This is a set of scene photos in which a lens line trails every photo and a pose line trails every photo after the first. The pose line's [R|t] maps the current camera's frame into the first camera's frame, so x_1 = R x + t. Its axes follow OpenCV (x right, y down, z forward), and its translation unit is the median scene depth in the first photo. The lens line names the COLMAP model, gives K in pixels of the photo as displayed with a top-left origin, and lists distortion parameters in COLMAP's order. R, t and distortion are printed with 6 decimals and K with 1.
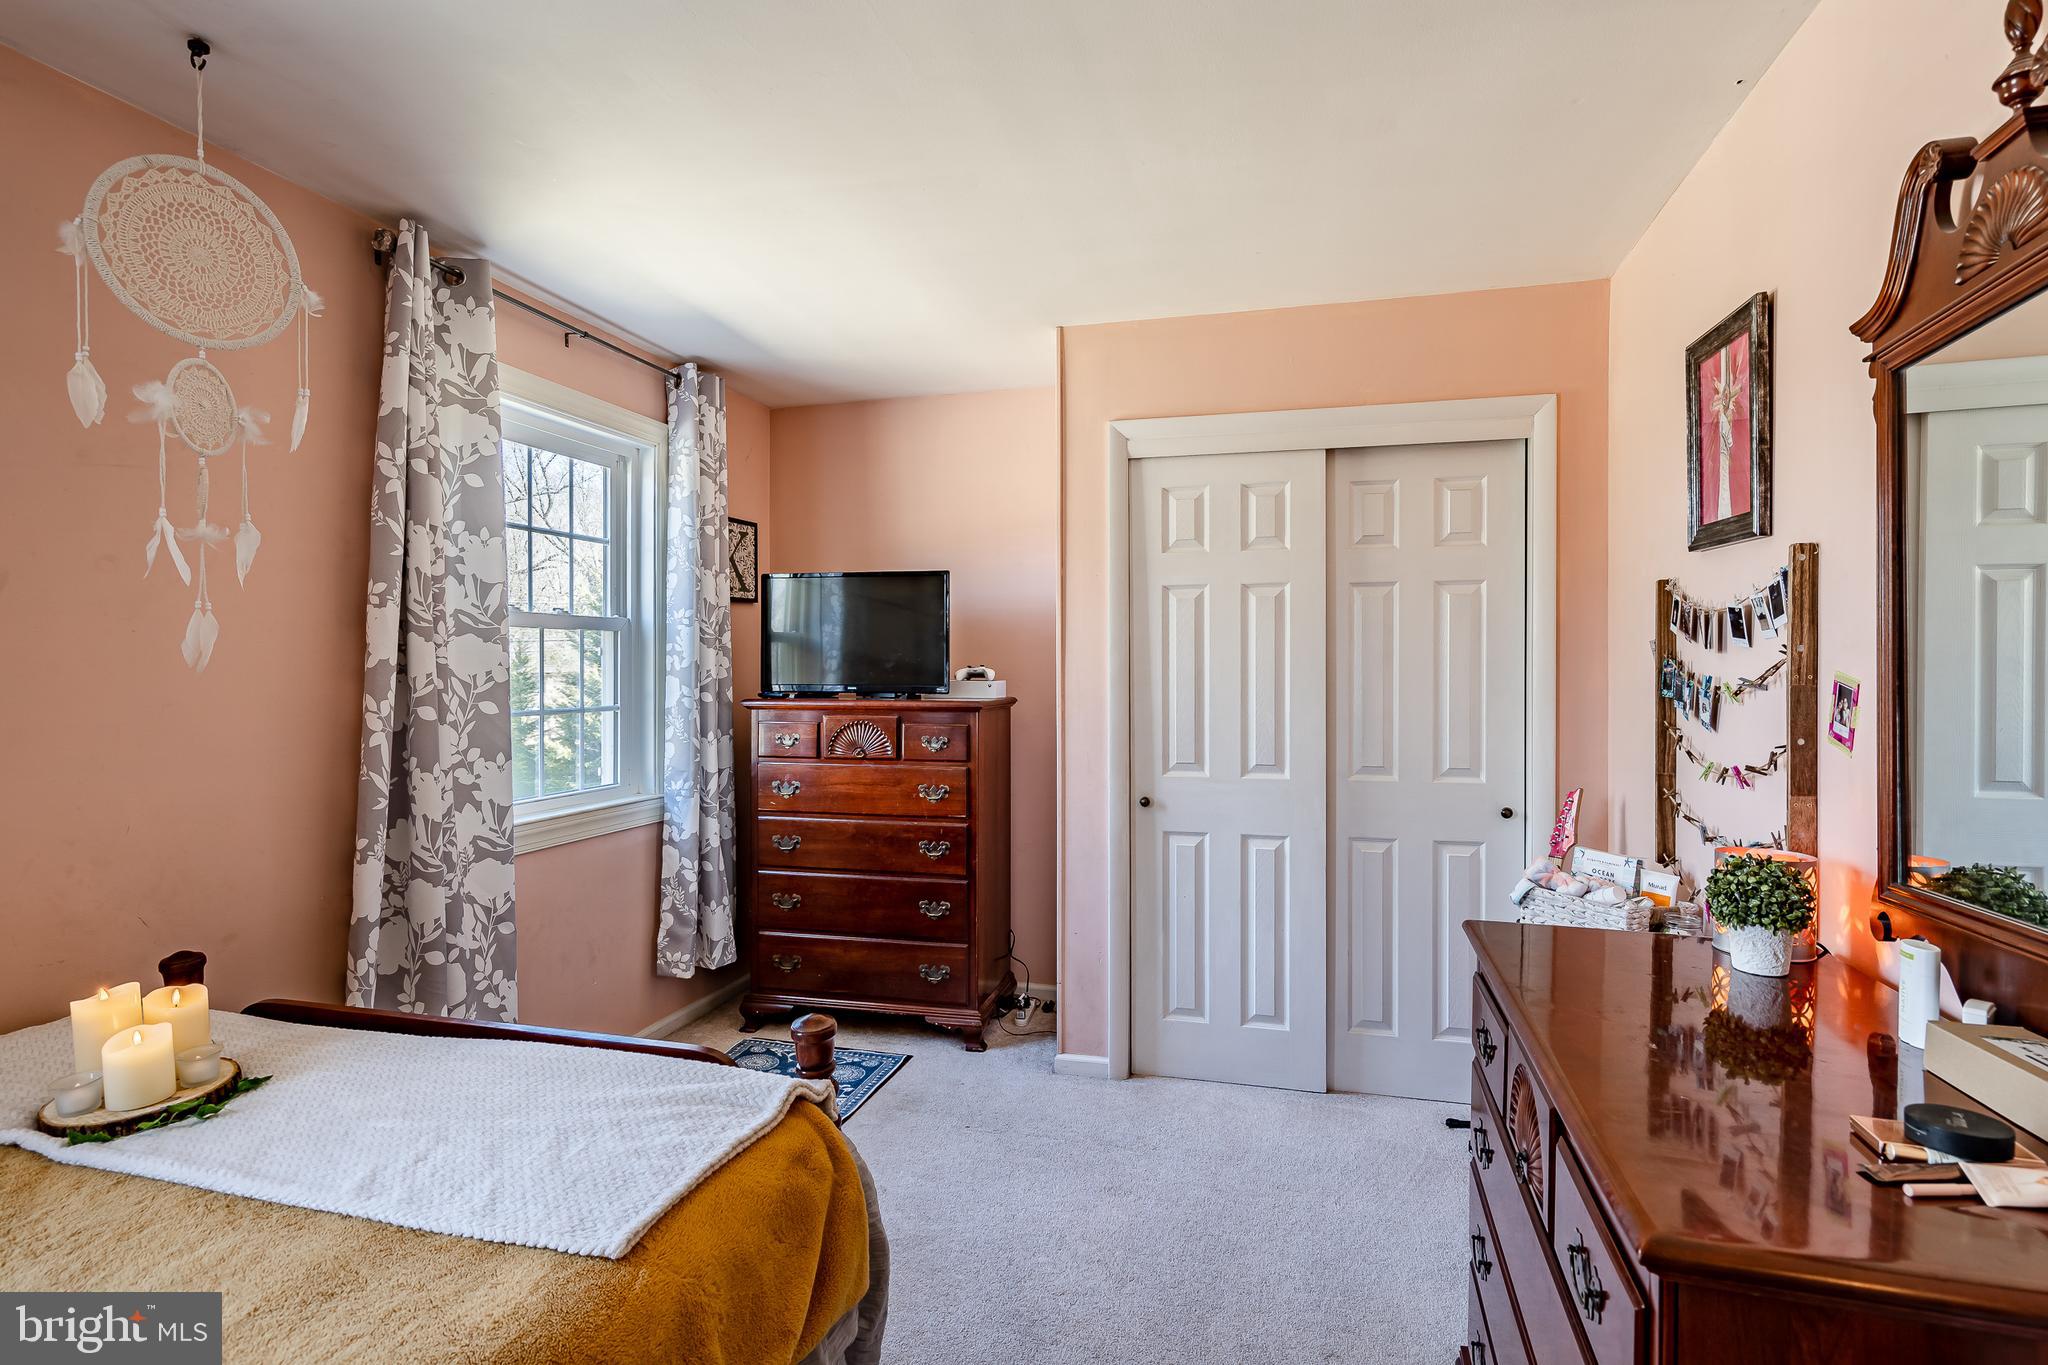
lens RADIAL K [[1073.5, 0, 1045.6], [0, 1073.5, 666.7], [0, 0, 1]] dist [0.011804, -0.004229]
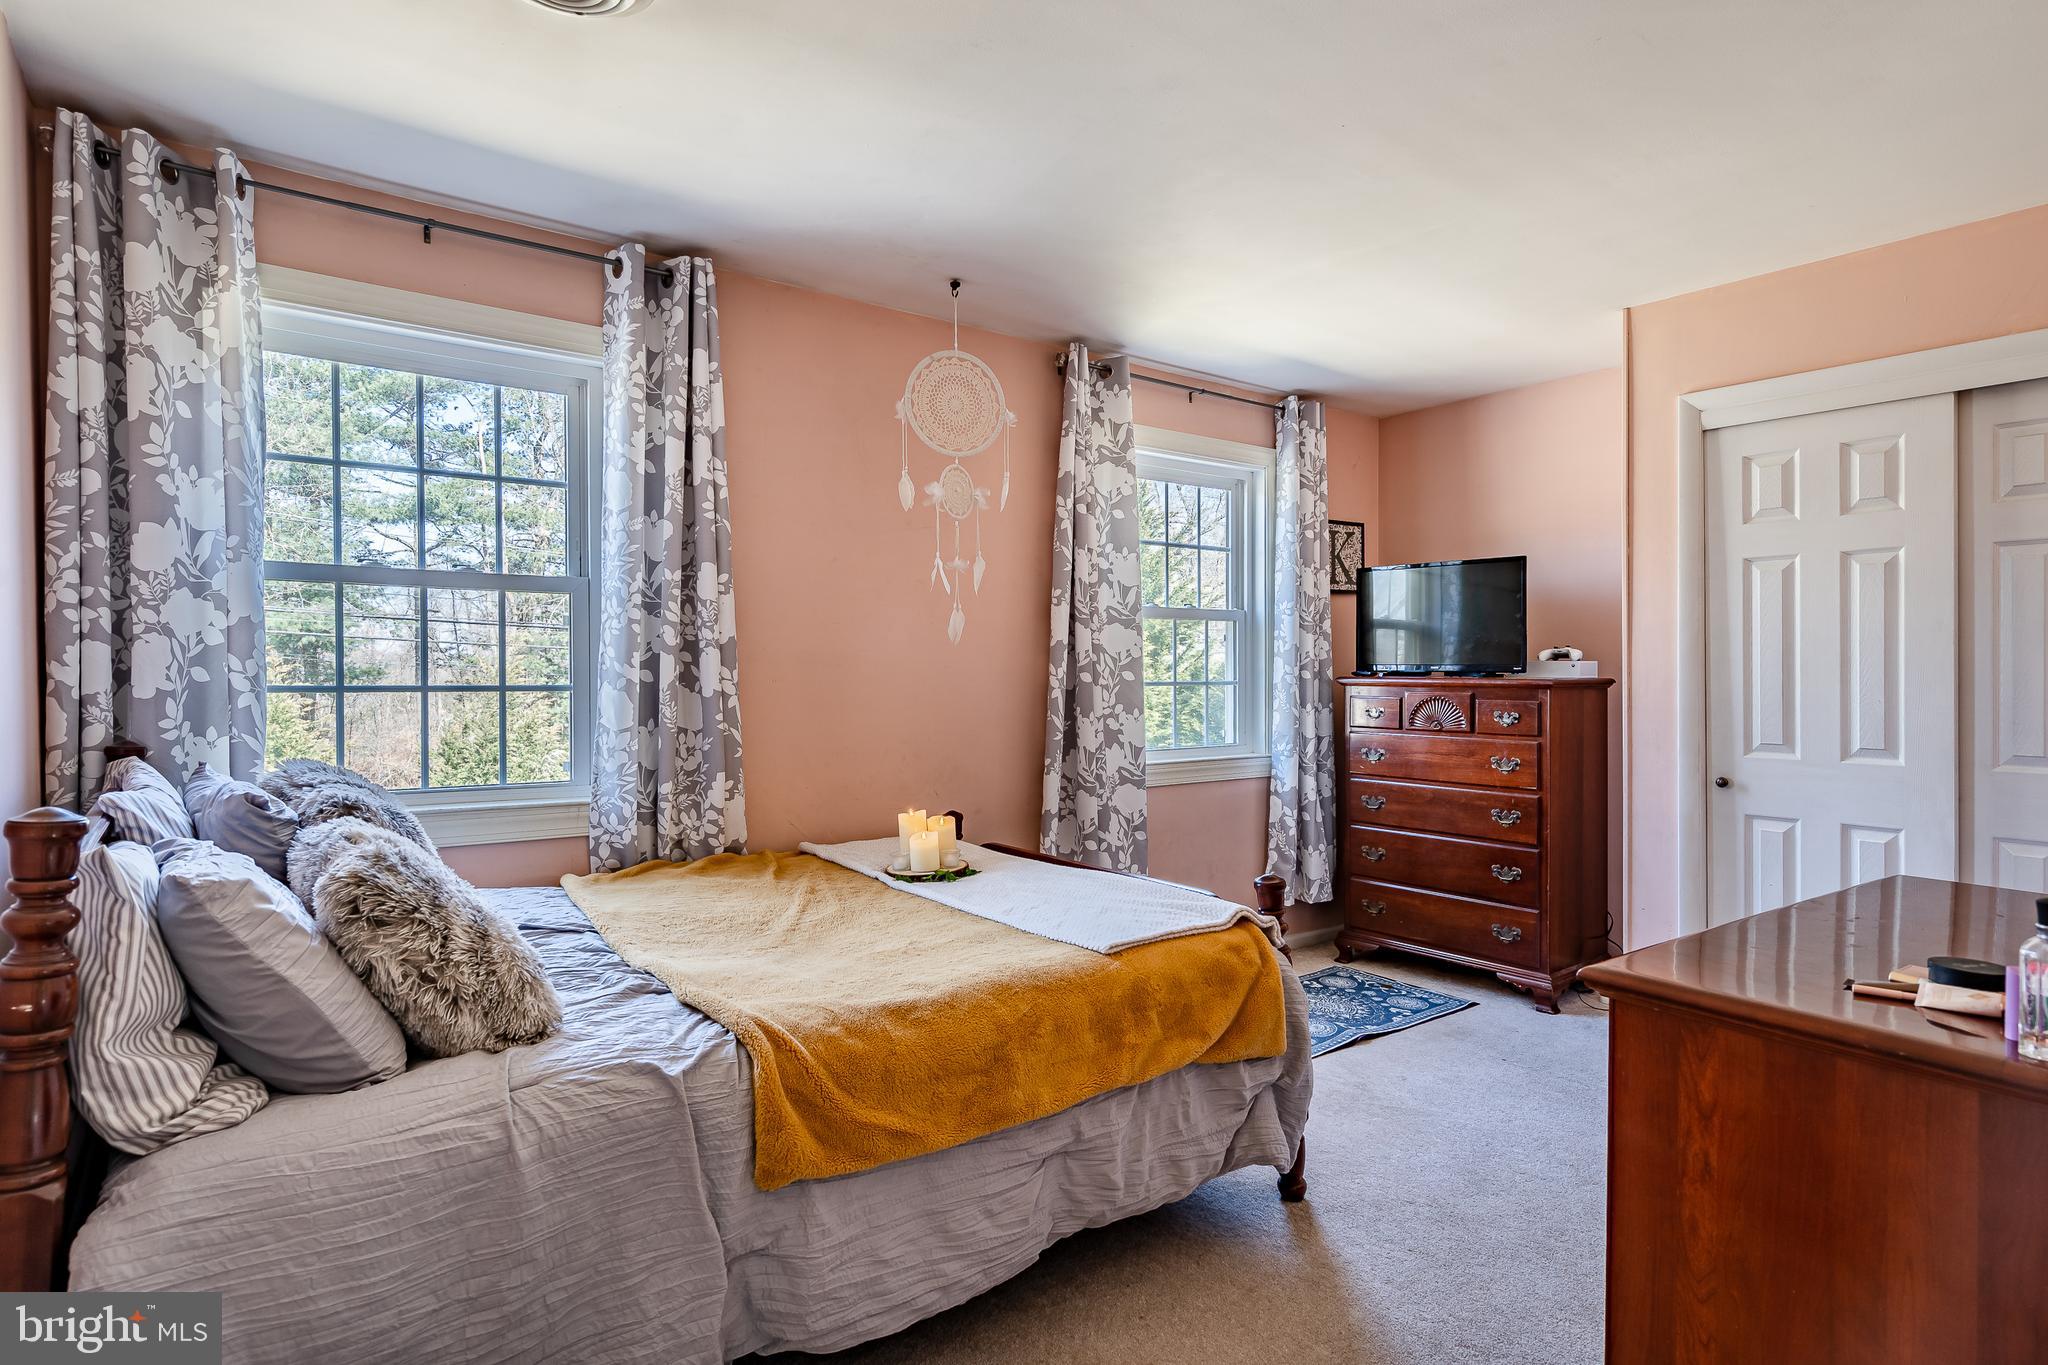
lens RADIAL K [[1125.3, 0, 1016.5], [0, 1125.3, 682.8], [0, 0, 1]] dist [0.002392, 0.000302]
pose [[0.788299, 0.008977, -0.615227, 0.222162], [0.000009, 0.999893, 0.014602, 0.021489], [0.615293, -0.011516, 0.788215, -0.200200]]
